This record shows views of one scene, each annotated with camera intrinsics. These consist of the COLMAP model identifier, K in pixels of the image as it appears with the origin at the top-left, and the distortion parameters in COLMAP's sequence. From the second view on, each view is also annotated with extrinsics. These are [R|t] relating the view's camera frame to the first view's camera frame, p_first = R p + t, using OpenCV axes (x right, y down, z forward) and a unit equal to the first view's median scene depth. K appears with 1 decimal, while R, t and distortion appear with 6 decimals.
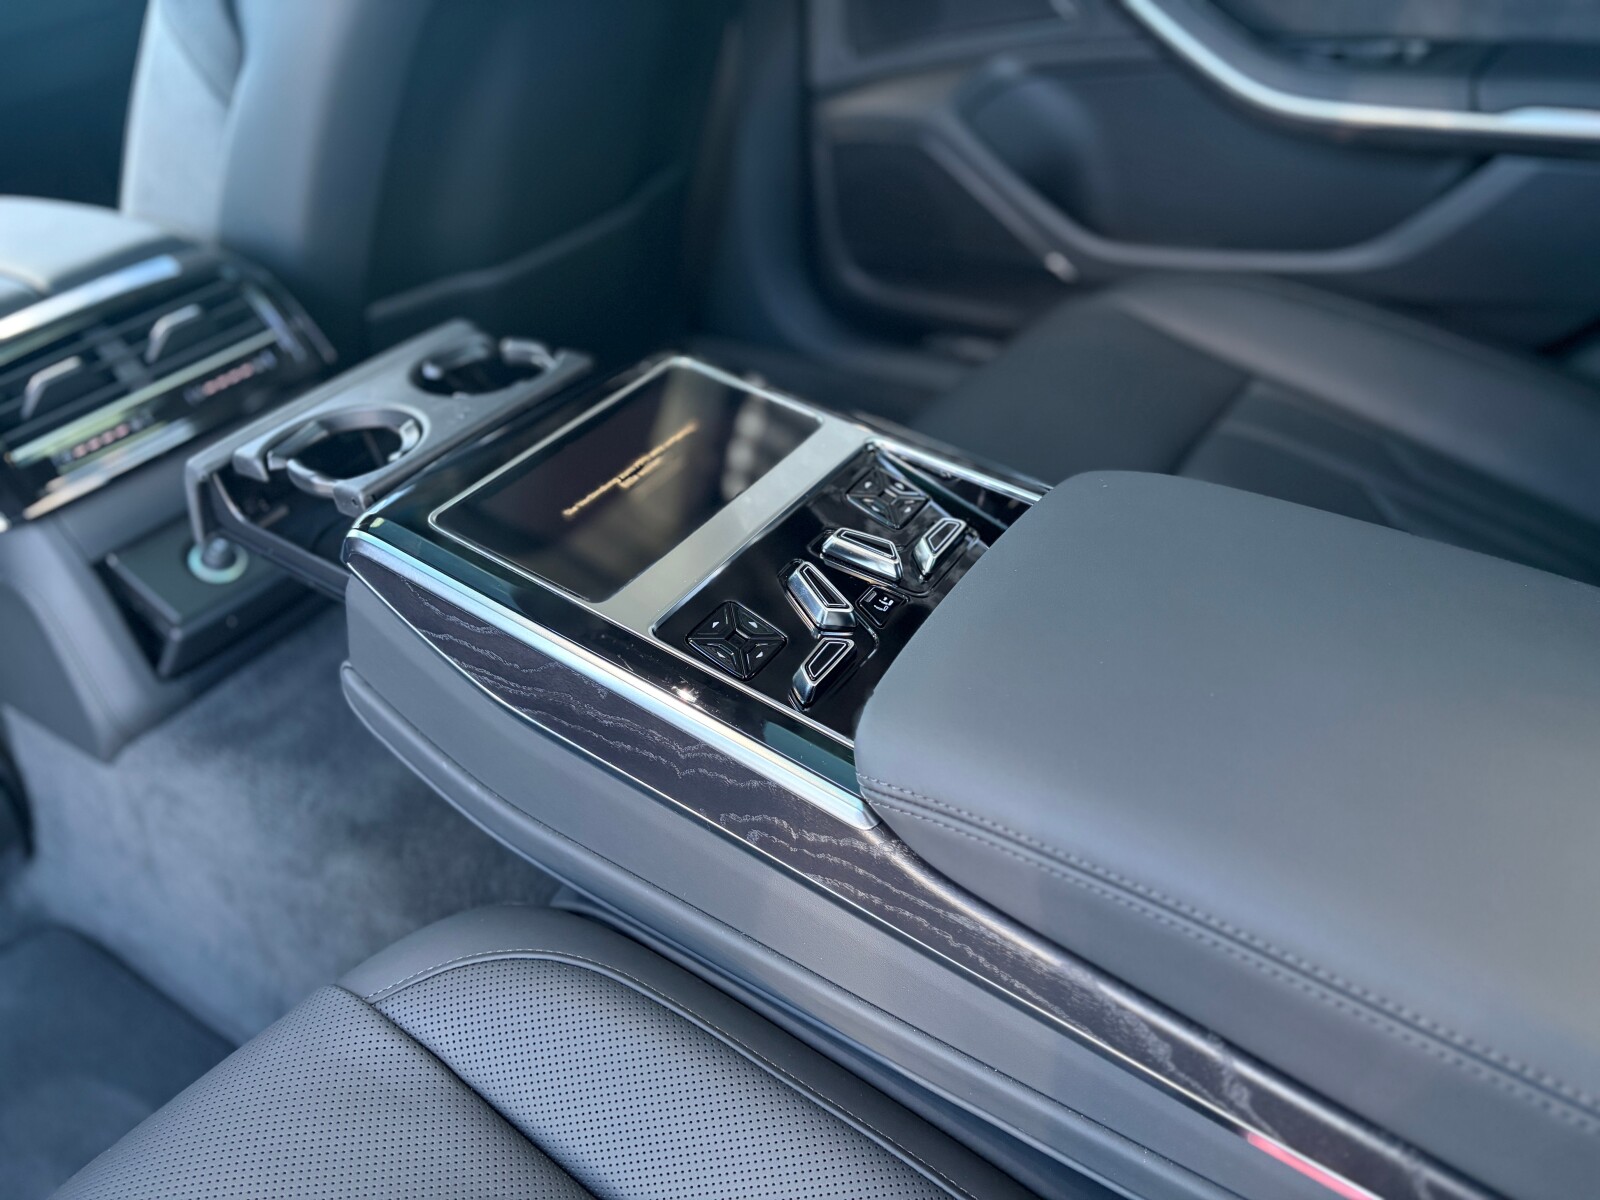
lens RADIAL K [[1222.8, 0, 825.8], [0, 1222.8, 594.3], [0, 0, 1]] dist [0.001150, -0.002562]
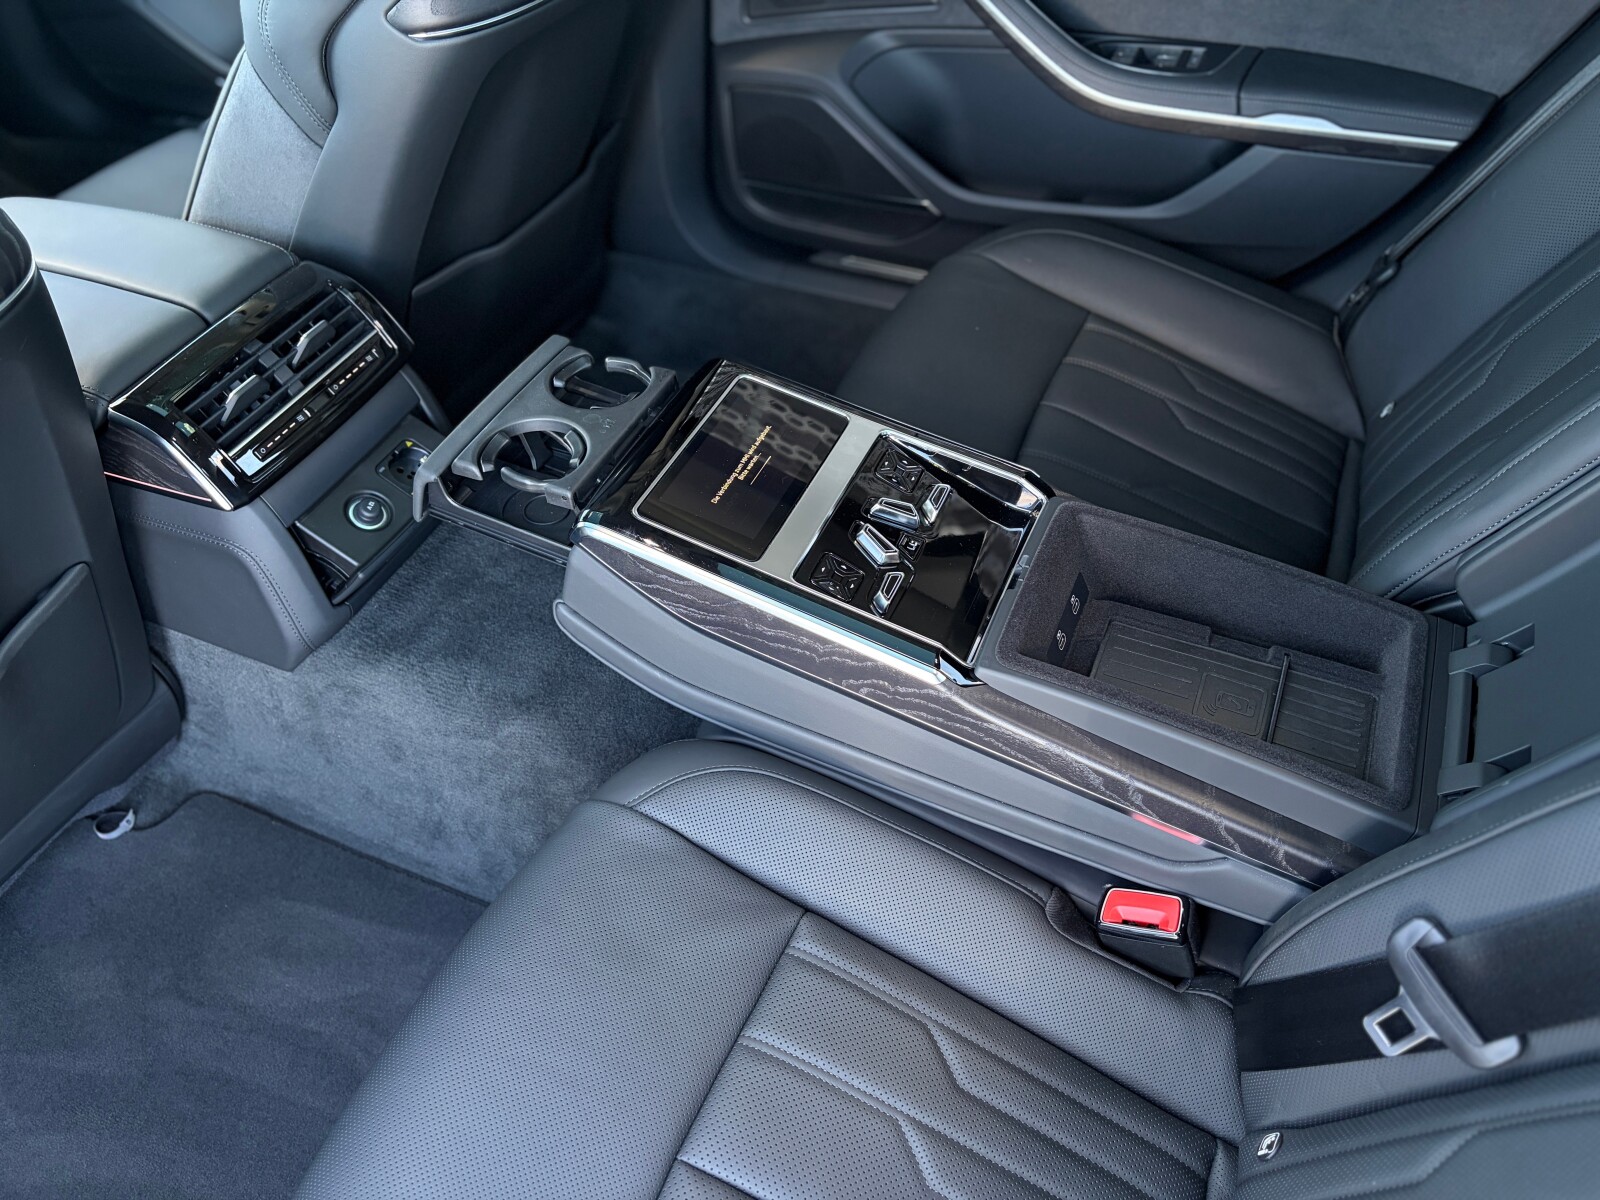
lens RADIAL K [[1222.8, 0, 825.8], [0, 1222.8, 594.3], [0, 0, 1]] dist [0.001150, -0.002562]
pose [[0.983031, -0.078007, 0.166027, -0.298286], [0.050208, 0.984933, 0.165486, -0.176863], [-0.176435, -0.154342, 0.972137, -0.514826]]
